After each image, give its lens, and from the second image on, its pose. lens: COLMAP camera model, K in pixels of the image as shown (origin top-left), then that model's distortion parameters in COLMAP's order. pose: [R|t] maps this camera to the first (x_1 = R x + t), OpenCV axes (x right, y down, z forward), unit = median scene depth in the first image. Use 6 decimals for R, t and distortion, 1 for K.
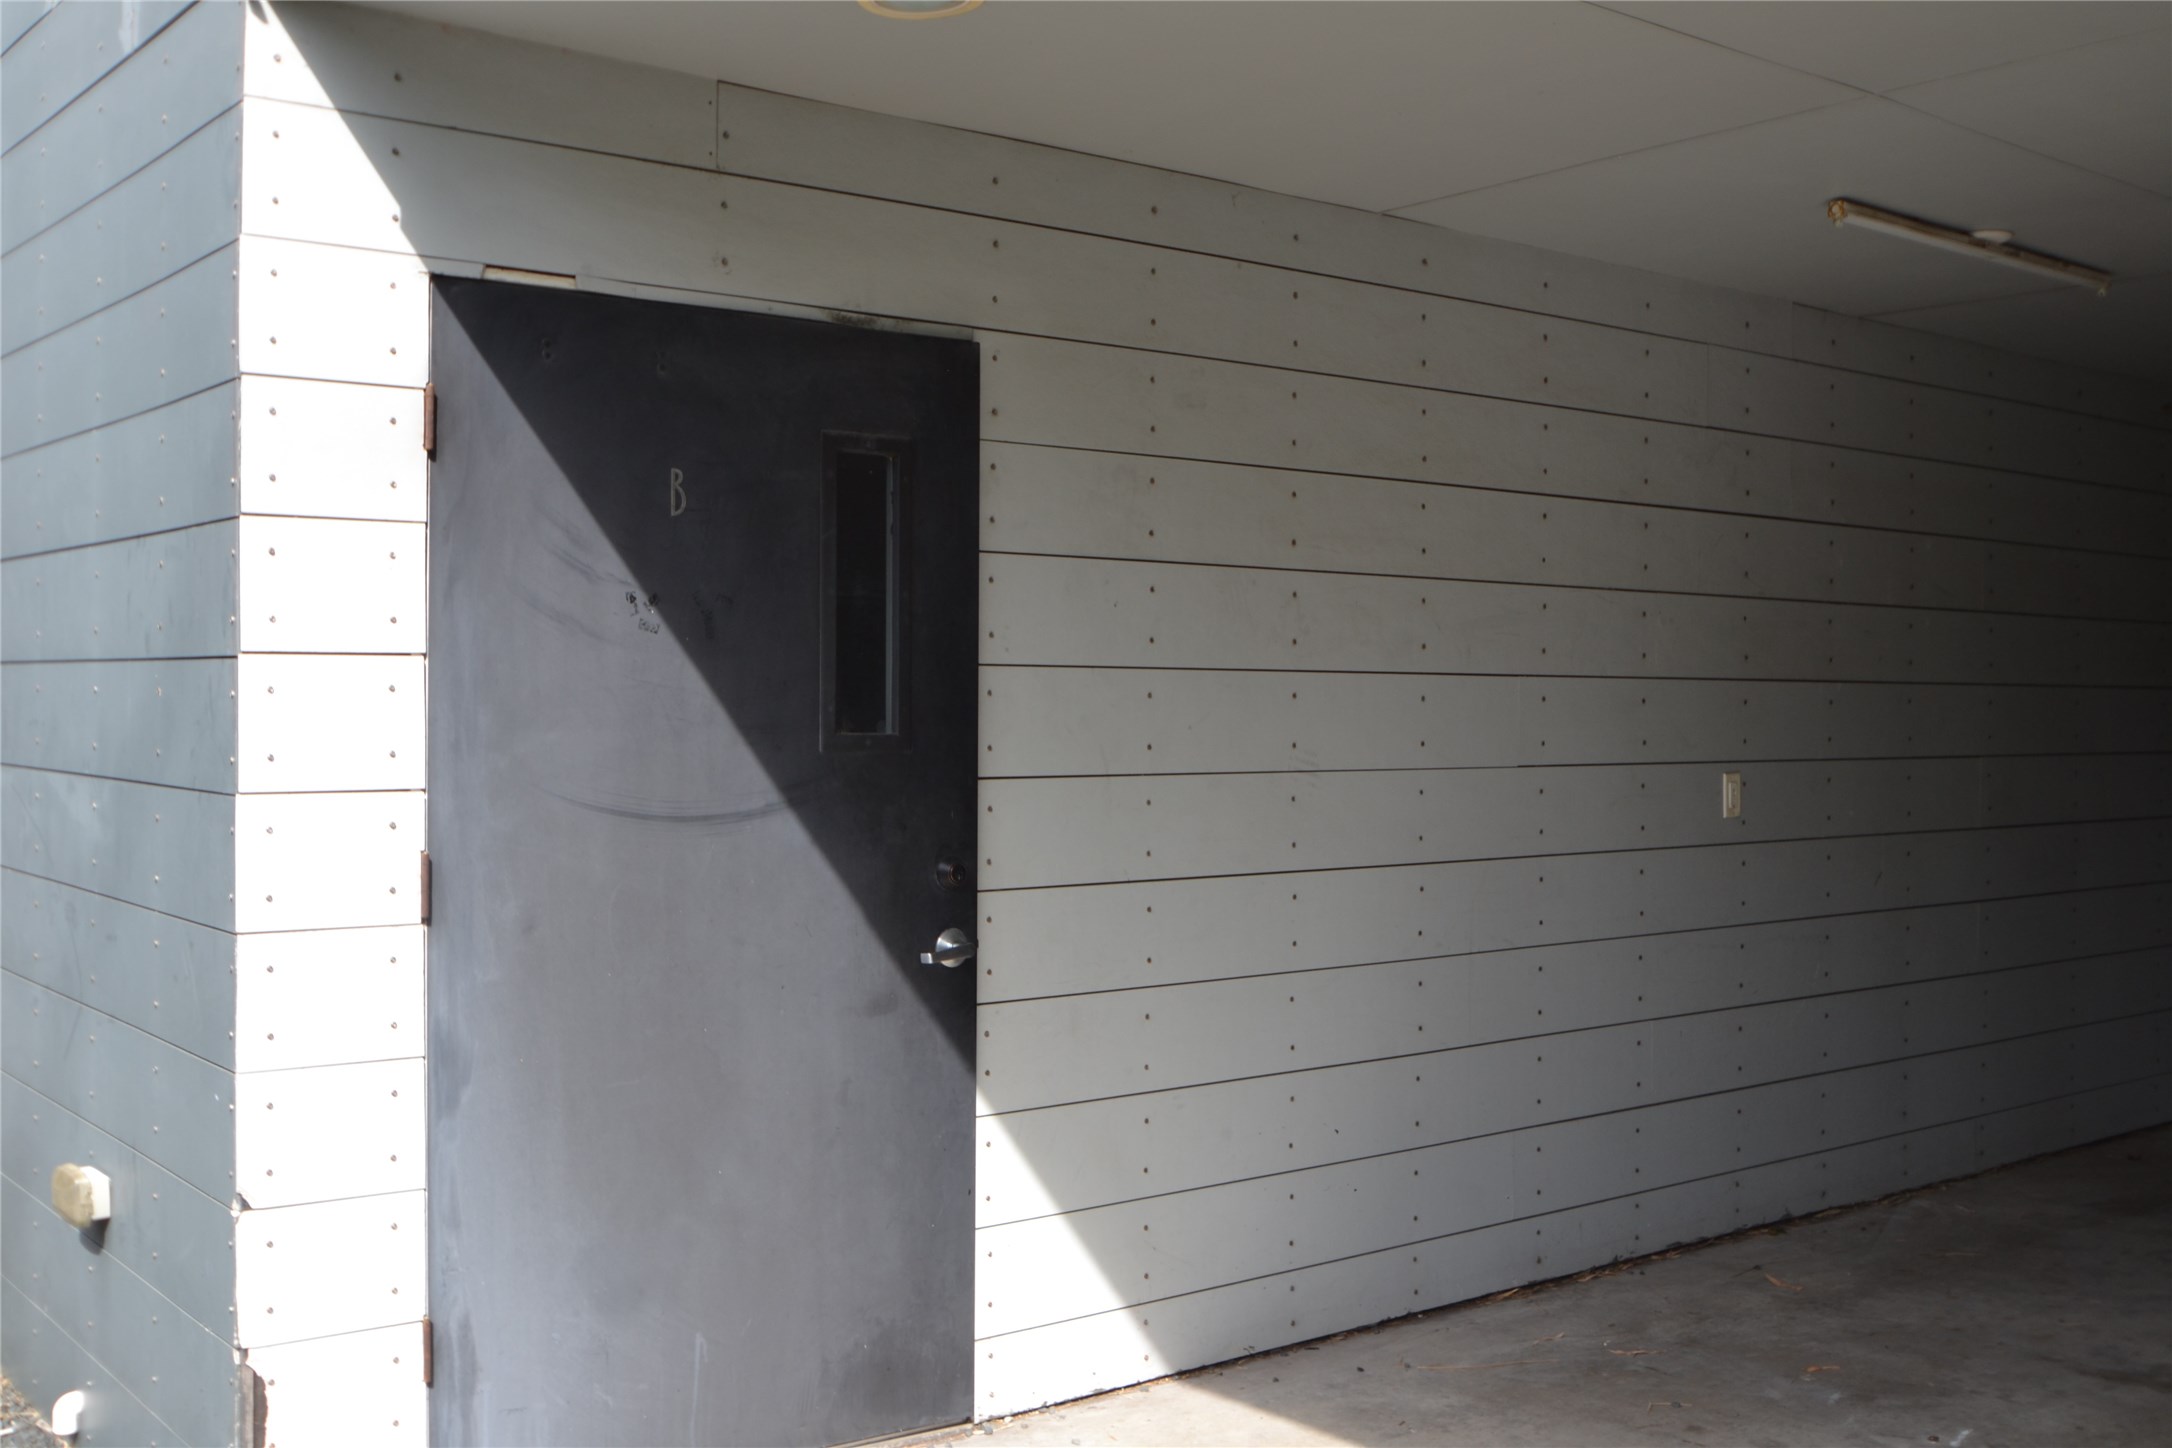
lens RADIAL K [[2238.4, 0, 1088.1], [0, 2238.4, 731.8], [0, 0, 1]] dist [-0.065638, 0.000000]
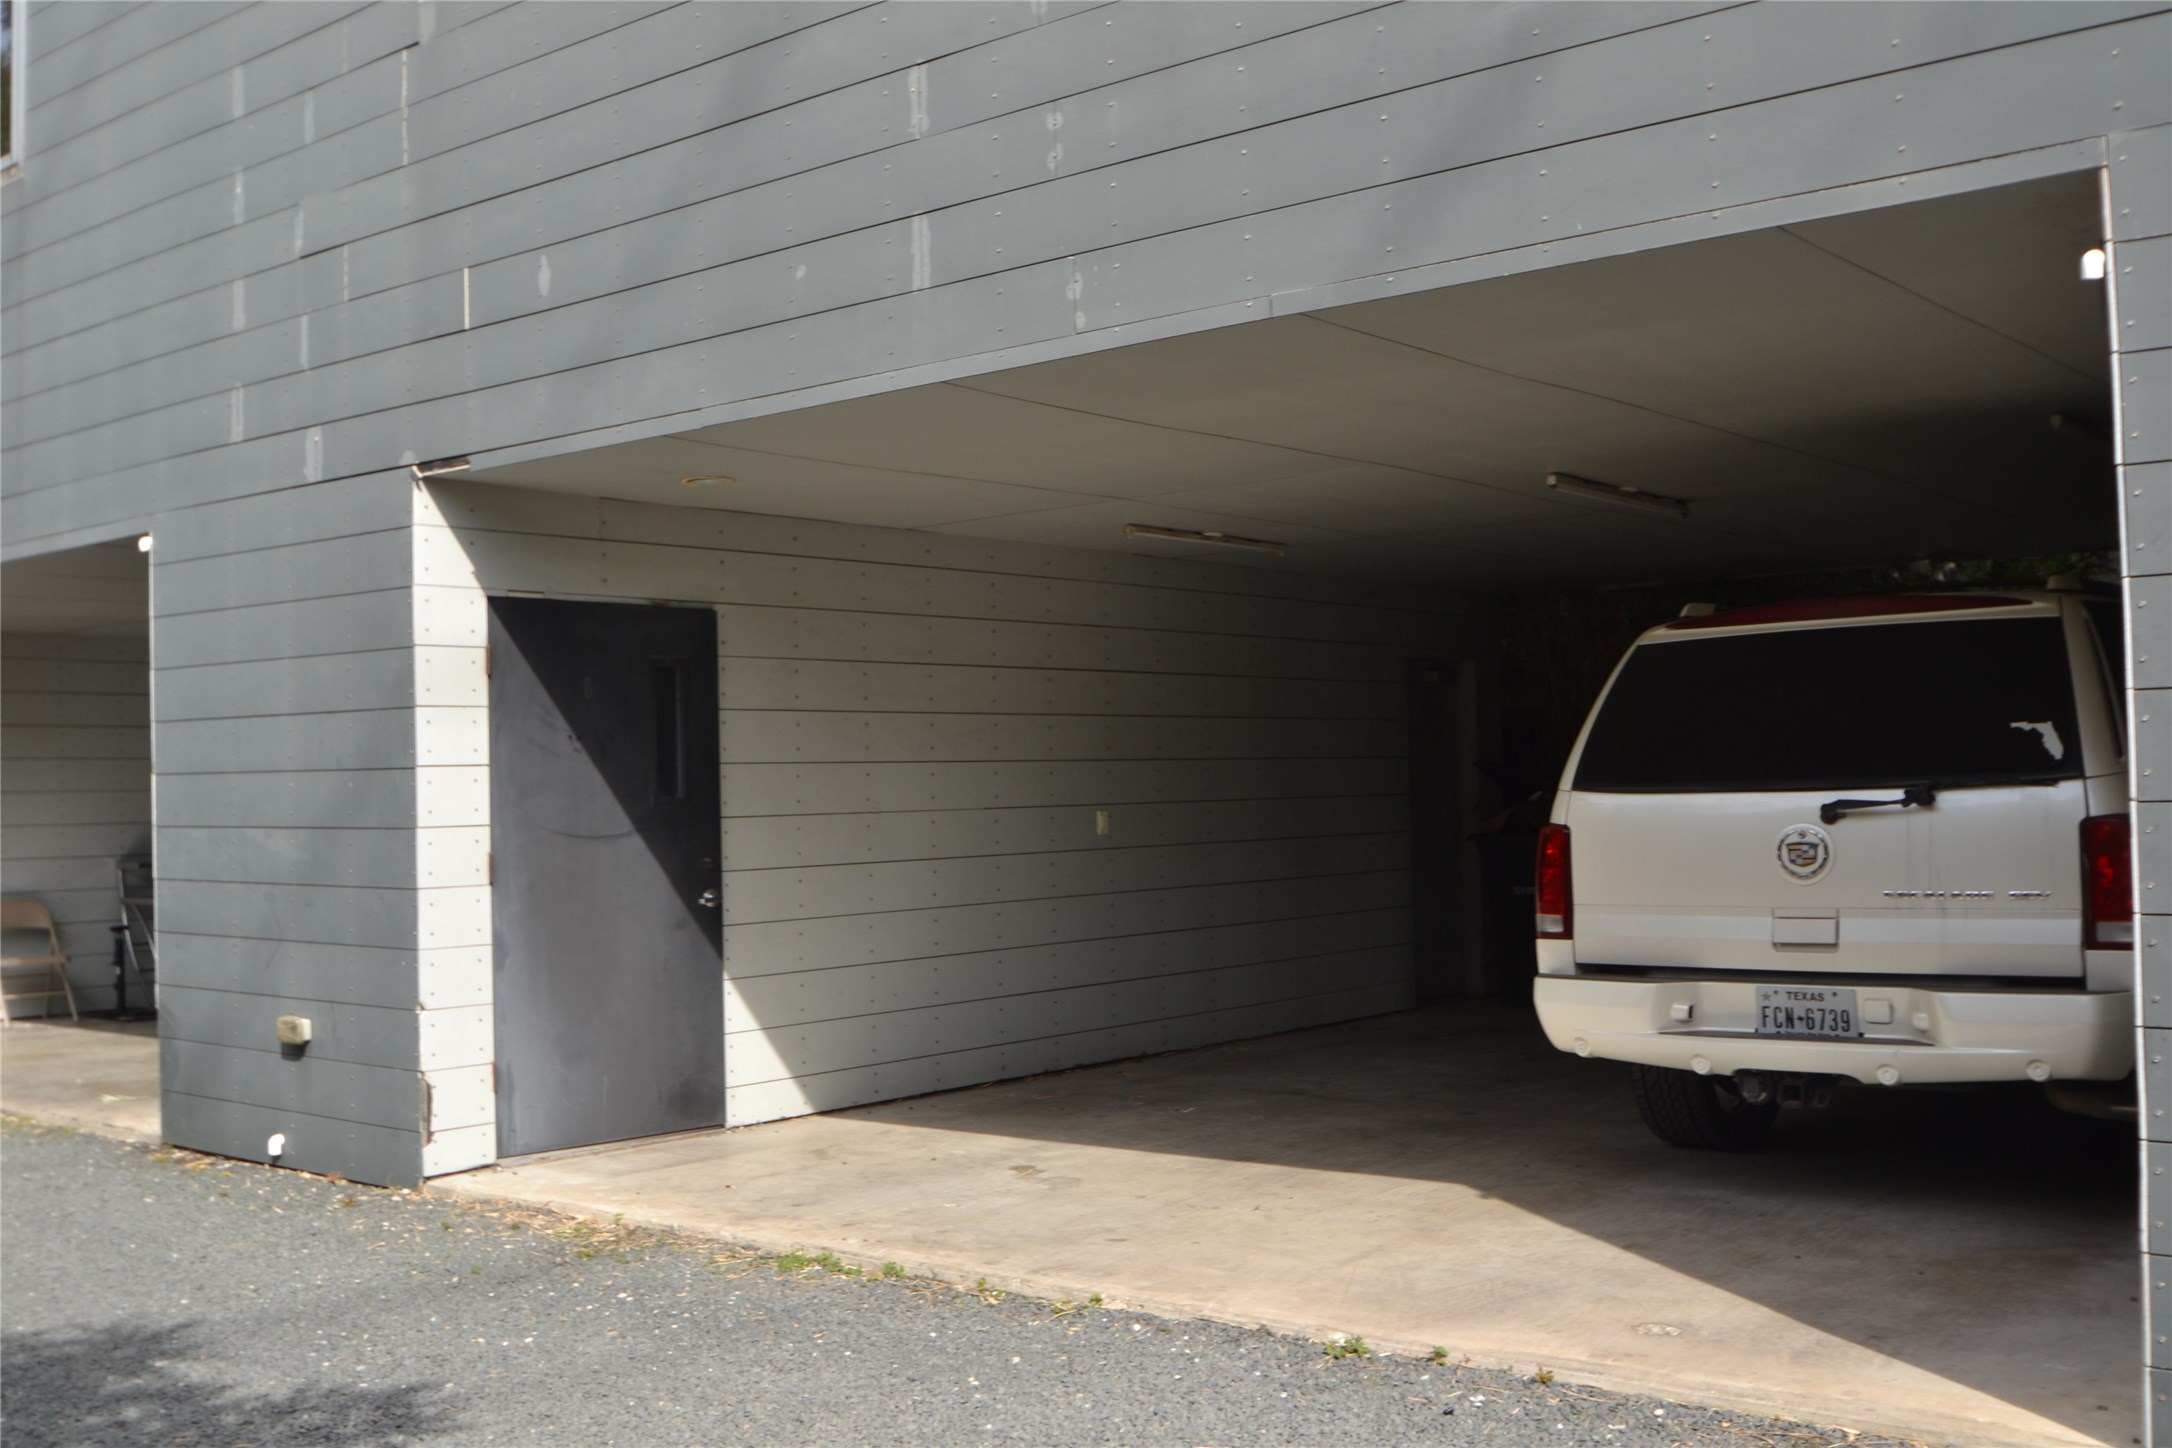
lens RADIAL K [[2238.4, 0, 1087.3], [0, 2238.4, 710.6], [0, 0, 1]] dist [-0.065638, 0.000000]
pose [[0.979056, -0.020553, 0.202551, -0.141843], [0.030056, 0.998582, -0.043949, 0.024337], [-0.201361, 0.049116, 0.978285, -1.181067]]
